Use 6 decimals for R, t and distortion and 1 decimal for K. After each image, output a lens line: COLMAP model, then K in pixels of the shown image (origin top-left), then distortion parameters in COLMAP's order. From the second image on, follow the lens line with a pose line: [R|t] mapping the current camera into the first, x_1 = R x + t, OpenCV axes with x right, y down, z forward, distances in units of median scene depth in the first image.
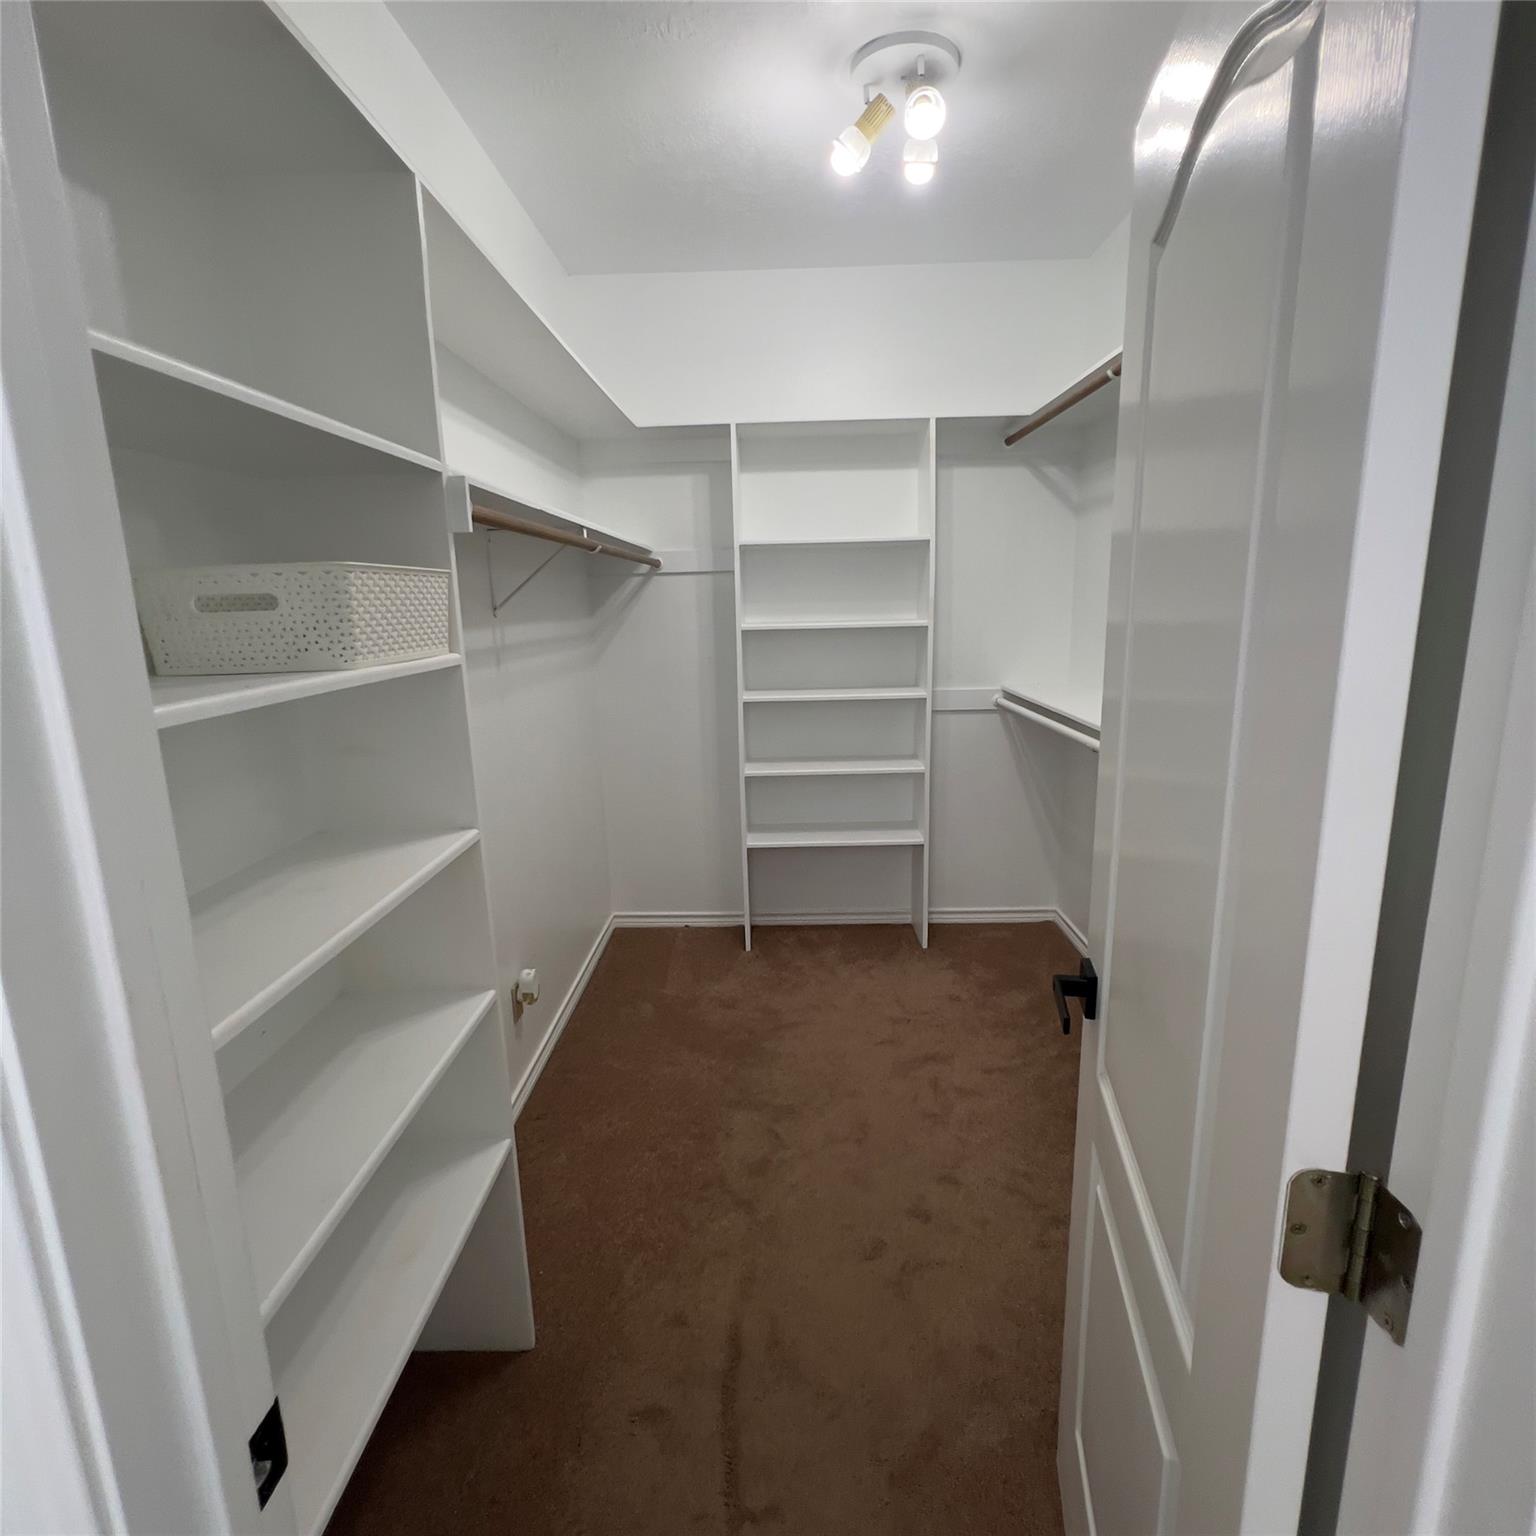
lens RADIAL K [[821.6, 0, 768.0], [0, 821.6, 768.0], [0, 0, 1]] dist [0.001601, 0.000167]
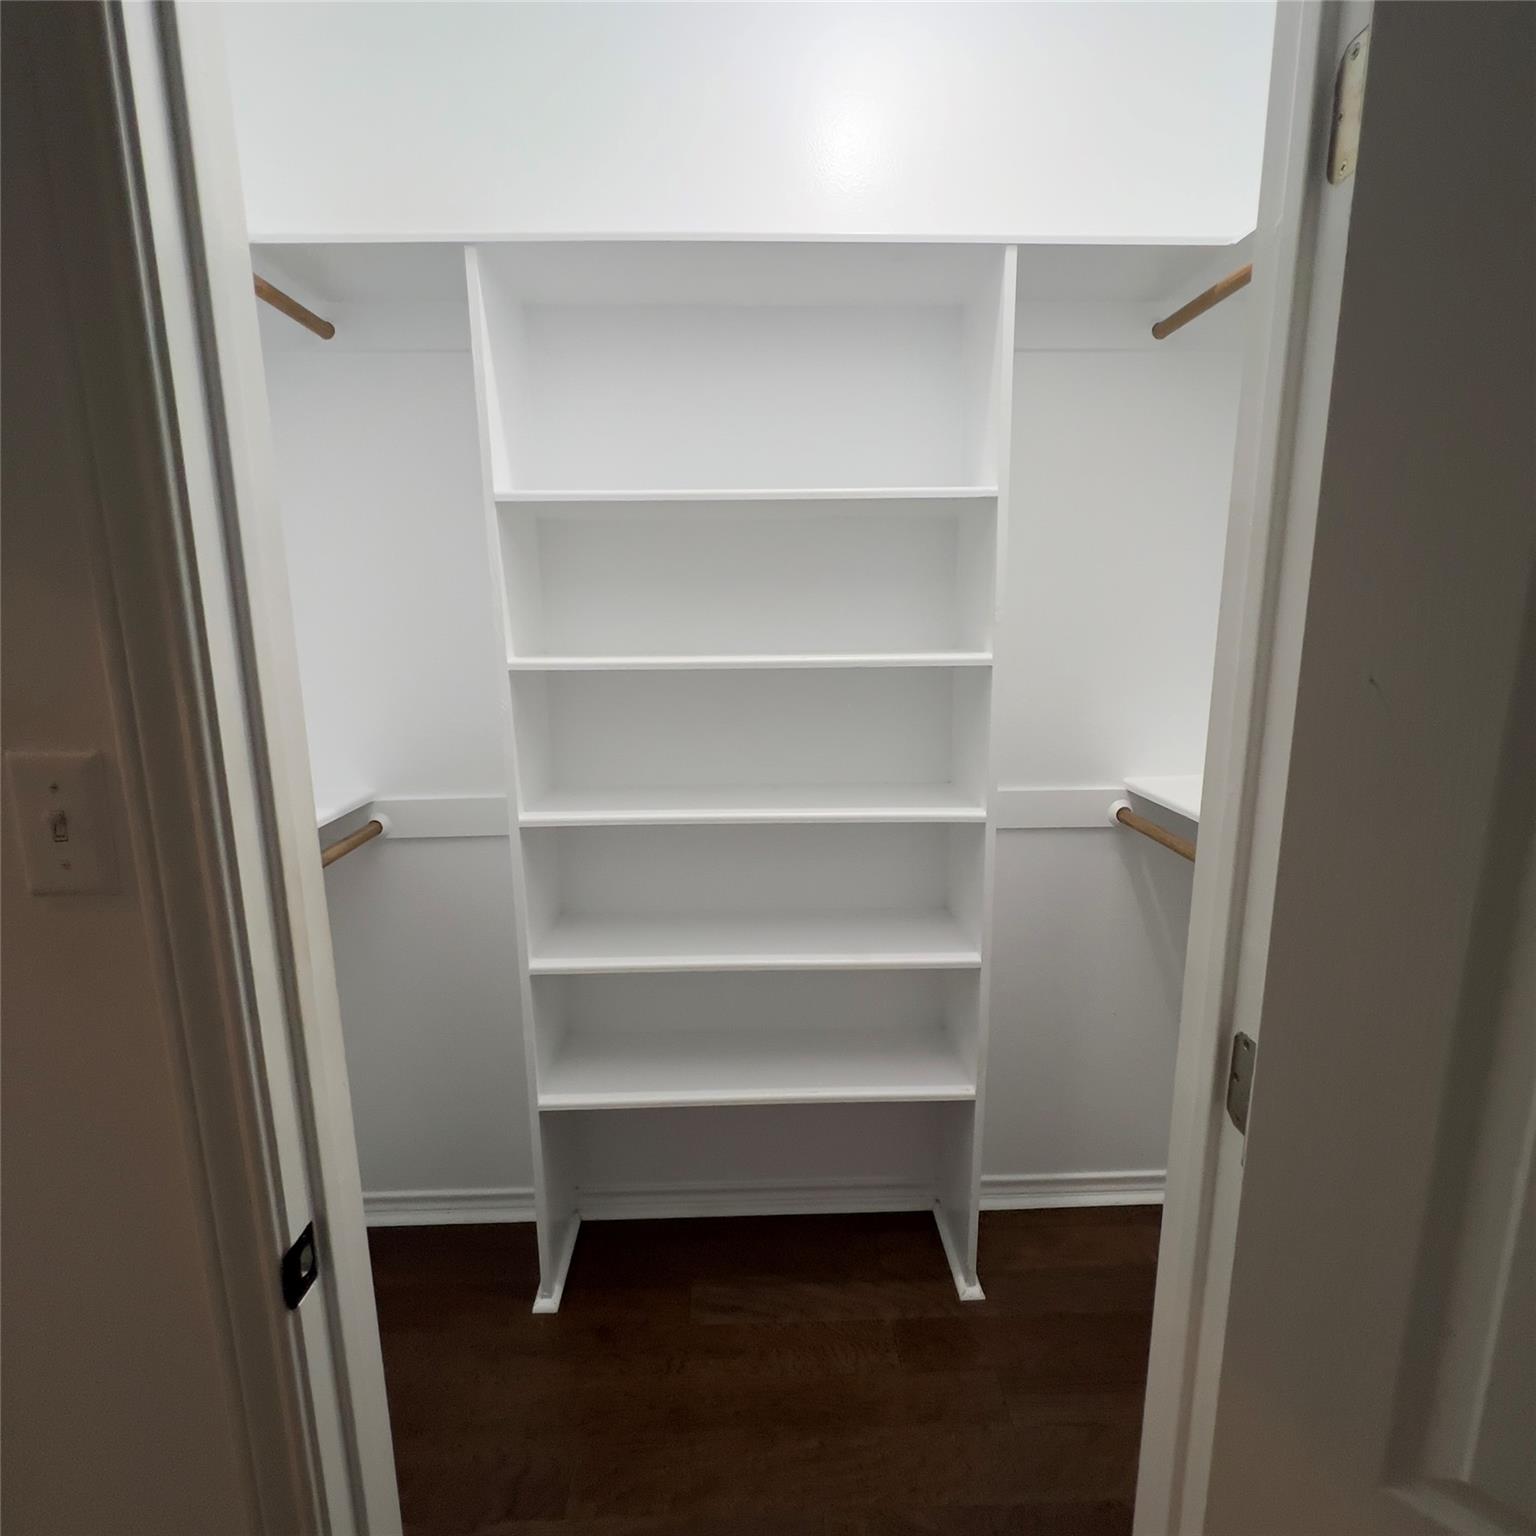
lens RADIAL K [[822.9, 0, 768.0], [0, 822.9, 768.0], [0, 0, 1]] dist [0.000085, 0.000406]
pose [[0.874061, -0.073447, 0.480233, -0.167131], [0.093105, 0.995508, -0.017203, -0.117243], [-0.476812, 0.059748, 0.876972, 0.619881]]
